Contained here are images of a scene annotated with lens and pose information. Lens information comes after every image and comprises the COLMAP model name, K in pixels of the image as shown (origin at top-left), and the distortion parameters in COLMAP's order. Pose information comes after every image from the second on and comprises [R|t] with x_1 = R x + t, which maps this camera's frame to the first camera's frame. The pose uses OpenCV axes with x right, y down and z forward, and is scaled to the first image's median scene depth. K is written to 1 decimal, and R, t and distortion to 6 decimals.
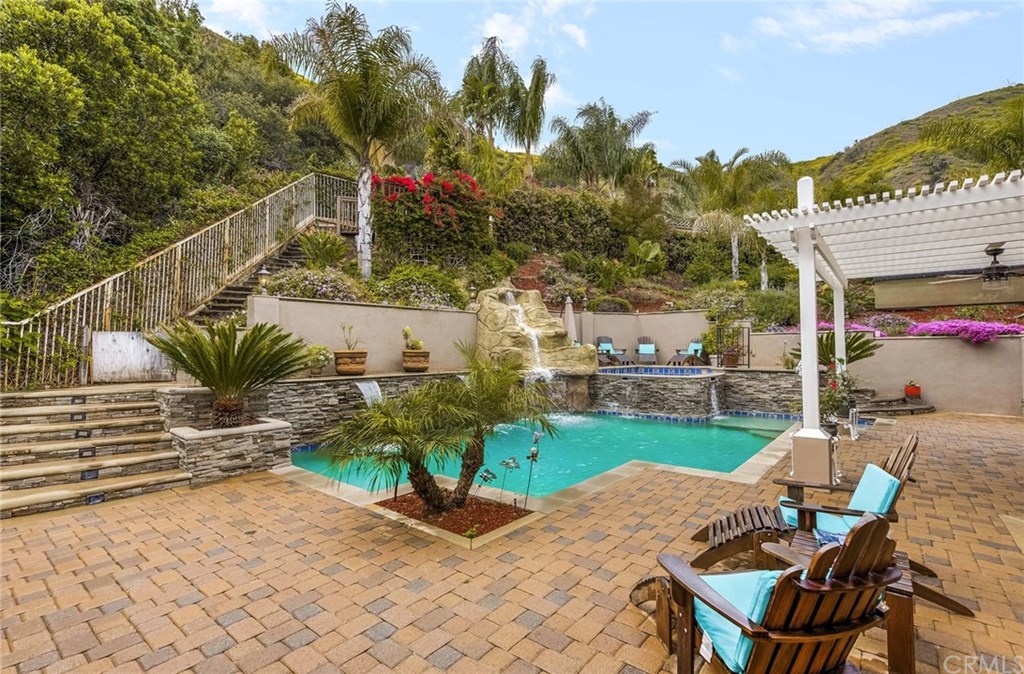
lens RADIAL K [[454.0, 0, 511.3], [0, 454.0, 339.6], [0, 0, 1]] dist [0.022878, -0.004184]
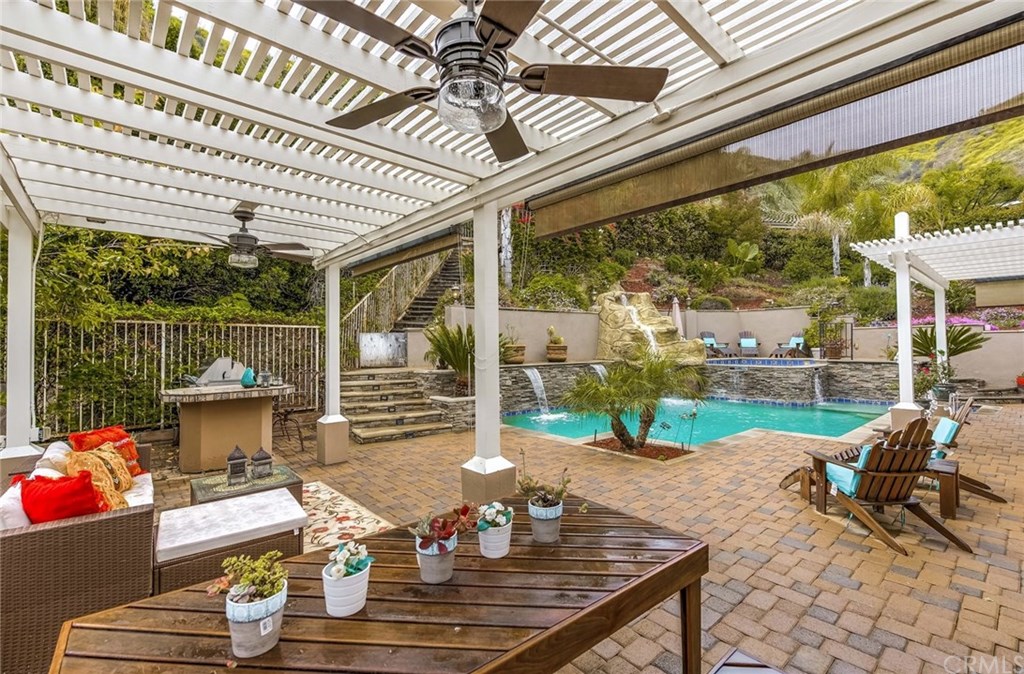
lens RADIAL K [[454.0, 0, 506.4], [0, 454.0, 337.4], [0, 0, 1]] dist [0.022878, -0.004184]
pose [[0.987017, -0.006447, -0.160488, -0.137580], [0.007743, 0.999942, 0.007453, -0.006769], [0.160431, -0.008599, 0.987010, -0.251485]]
